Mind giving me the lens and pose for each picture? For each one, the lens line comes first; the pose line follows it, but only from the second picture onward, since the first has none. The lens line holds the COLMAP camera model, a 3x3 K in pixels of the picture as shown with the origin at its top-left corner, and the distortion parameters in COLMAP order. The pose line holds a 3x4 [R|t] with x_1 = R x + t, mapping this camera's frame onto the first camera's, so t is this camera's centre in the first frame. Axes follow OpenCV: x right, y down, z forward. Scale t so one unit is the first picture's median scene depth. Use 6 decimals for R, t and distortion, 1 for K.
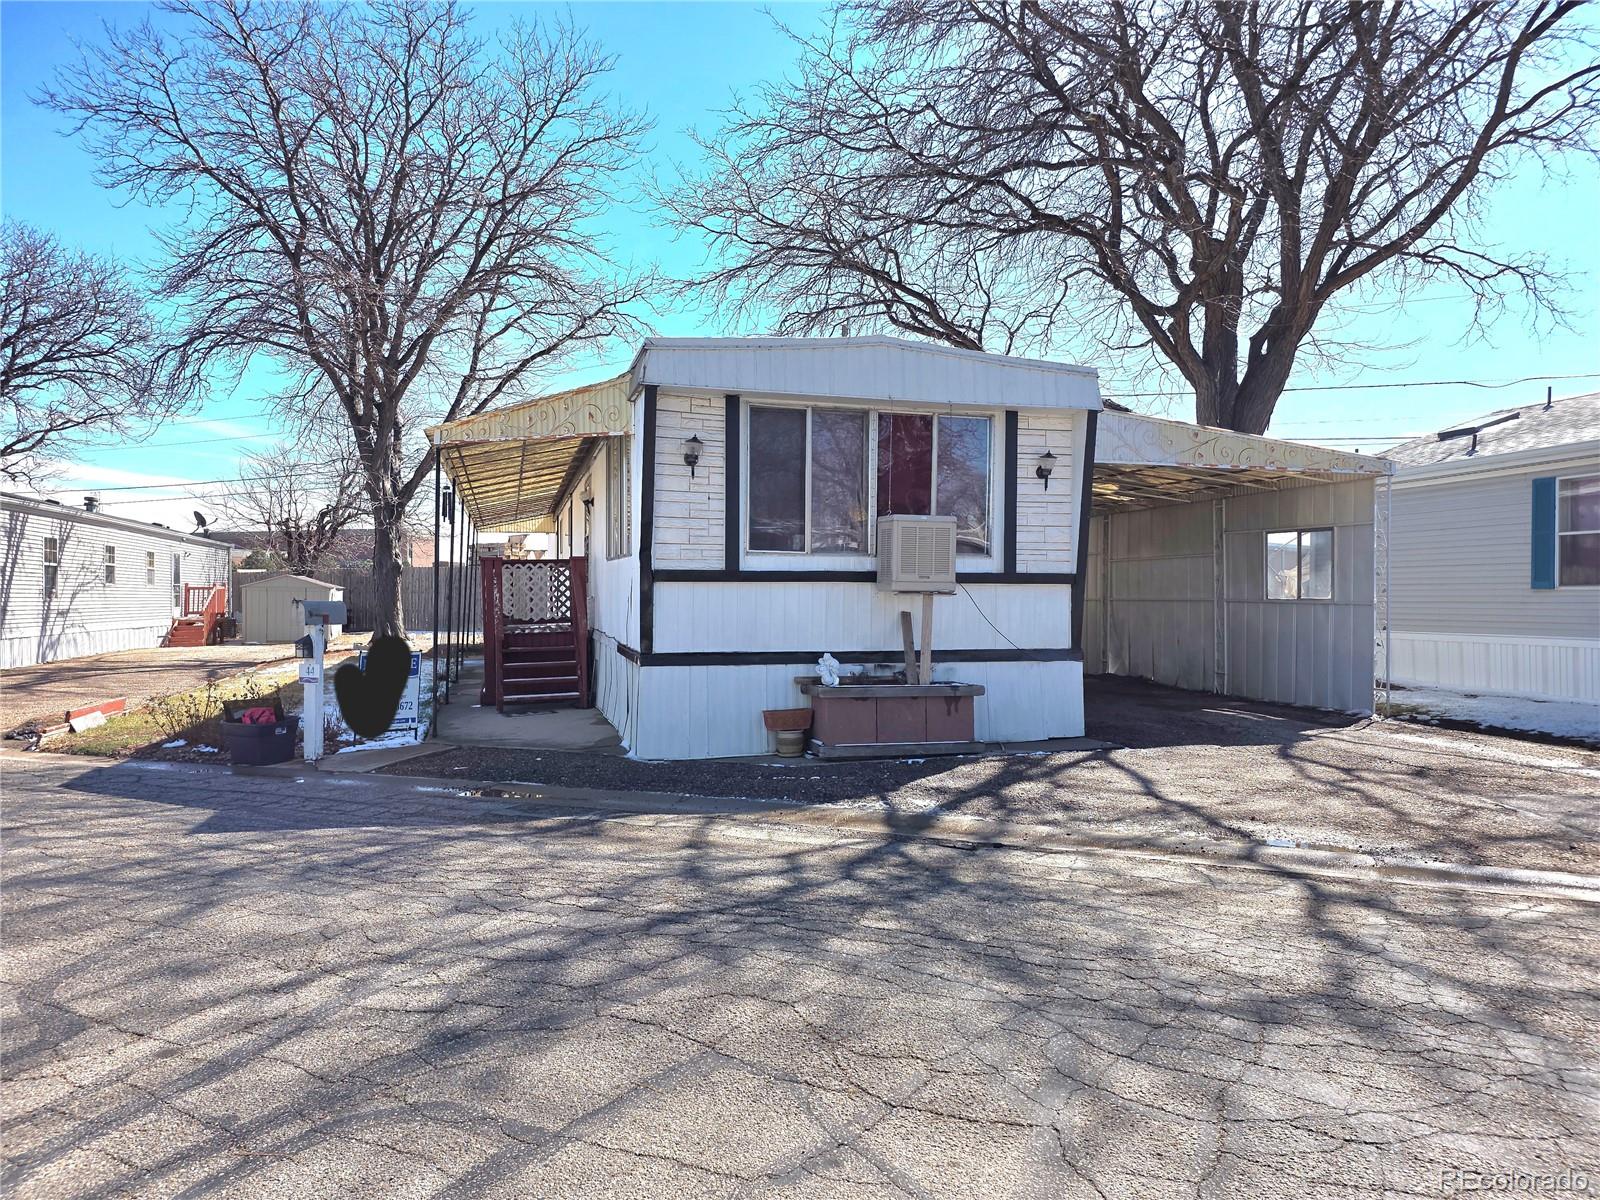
lens RADIAL K [[1082.4, 0, 793.1], [0, 1082.4, 594.7], [0, 0, 1]] dist [0.044371, -0.002881]
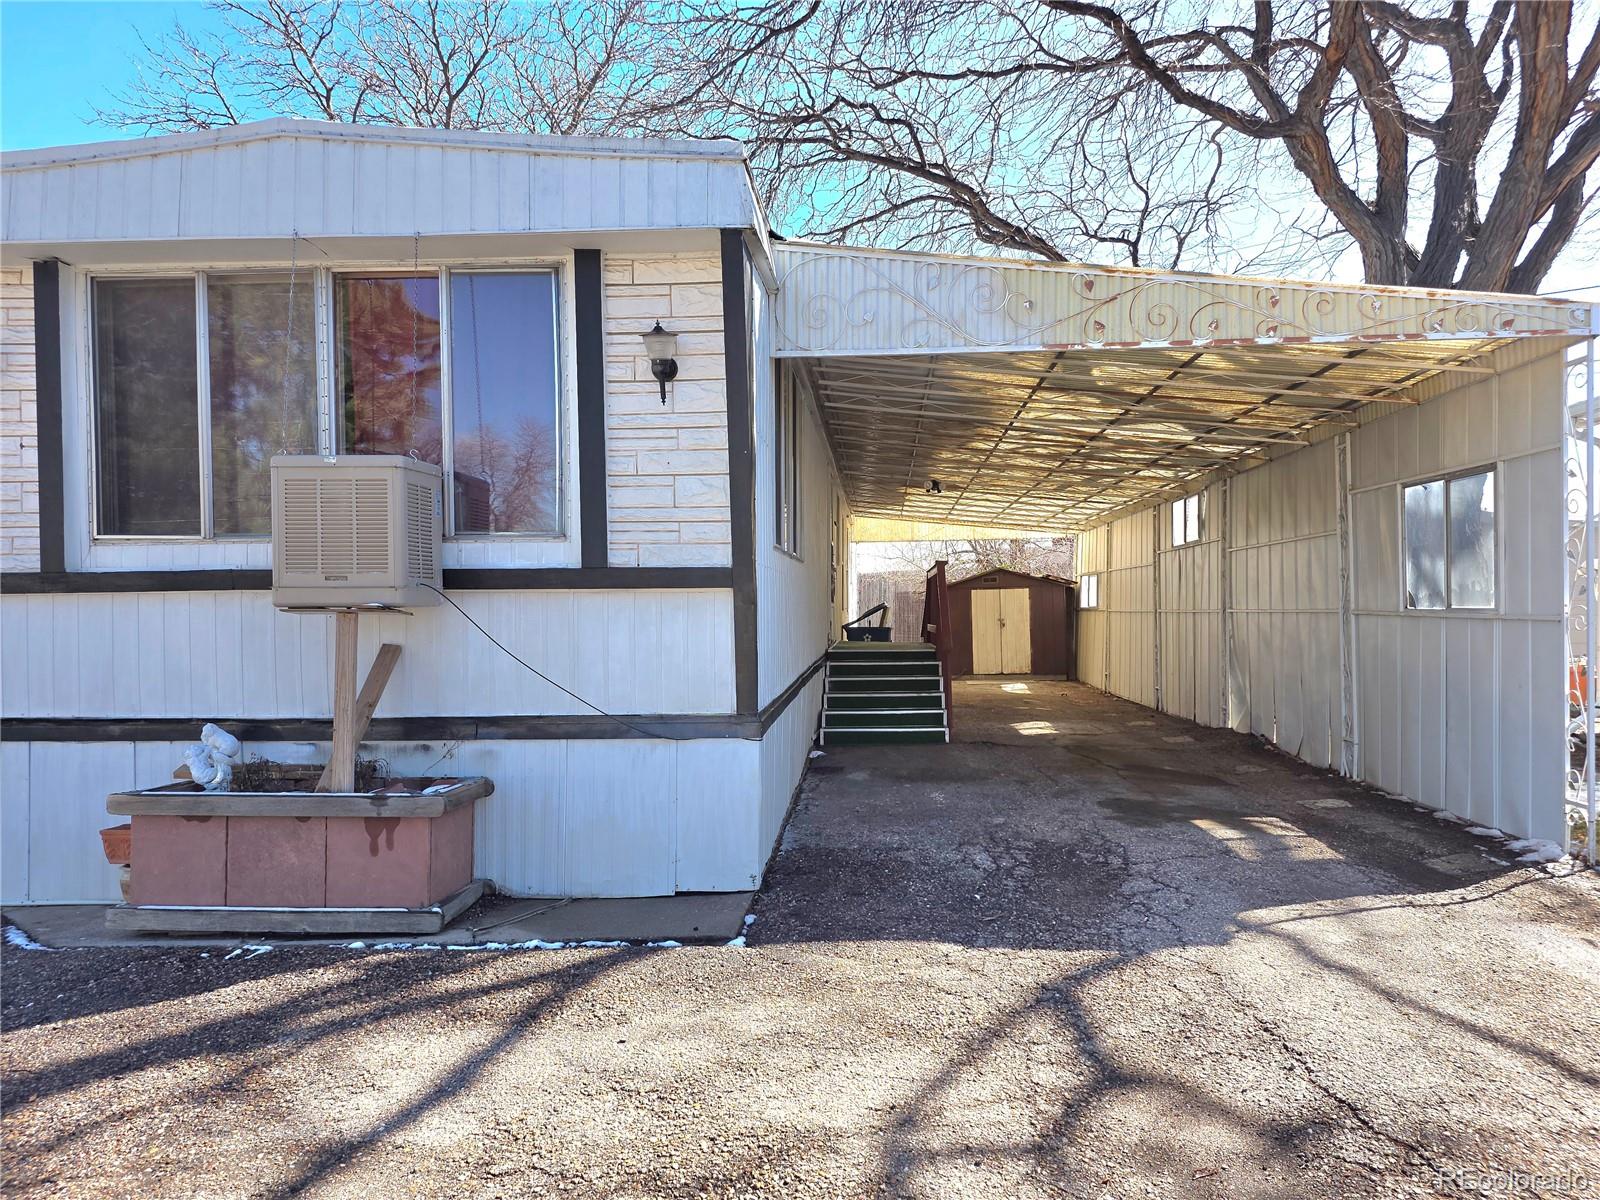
lens RADIAL K [[1082.4, 0, 801.2], [0, 1082.4, 610.0], [0, 0, 1]] dist [0.044371, -0.002881]
pose [[0.943432, -0.011051, -0.331383, 0.460668], [0.011649, 0.999932, -0.000182, 0.001314], [0.331363, -0.003688, 0.943496, 0.544316]]
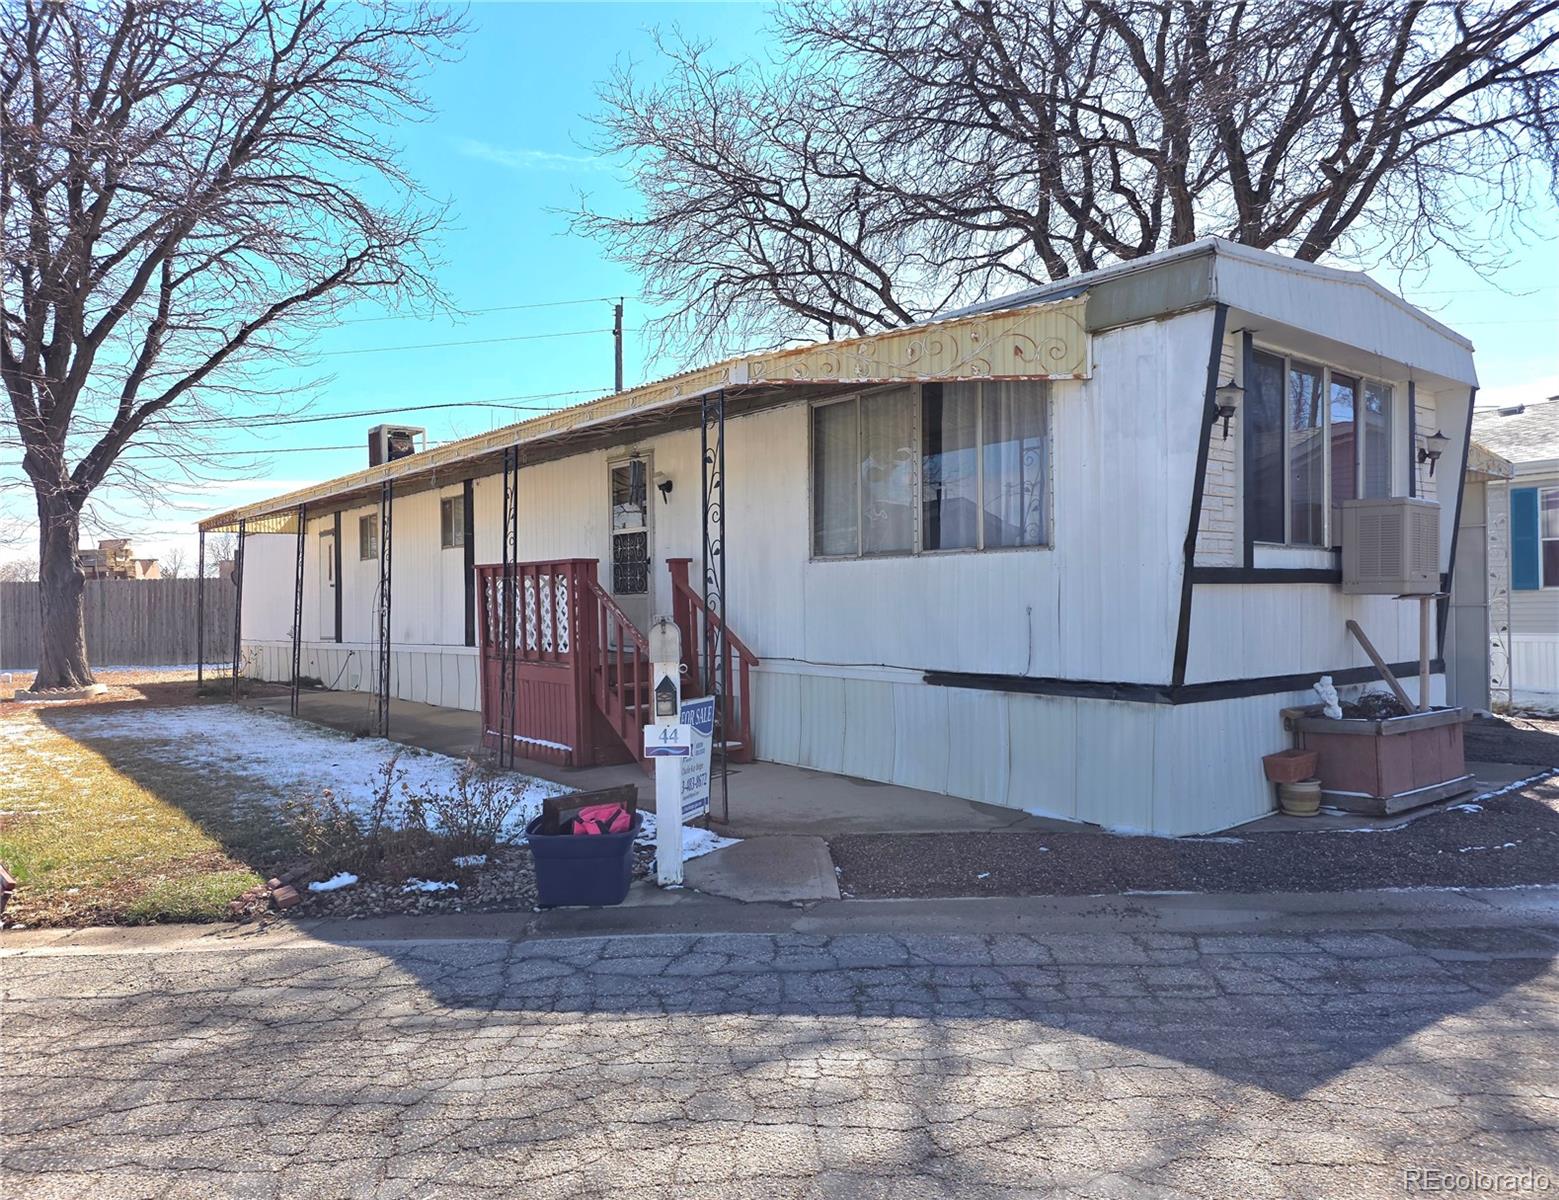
lens RADIAL K [[1095.7, 0, 780.8], [0, 1095.7, 605.3], [0, 0, 1]] dist [0.041878, 0.000921]
pose [[0.917374, -0.015086, 0.397740, -0.600812], [0.016827, 0.999858, -0.000888, -0.002233], [-0.397670, 0.007508, 0.917498, 0.402633]]
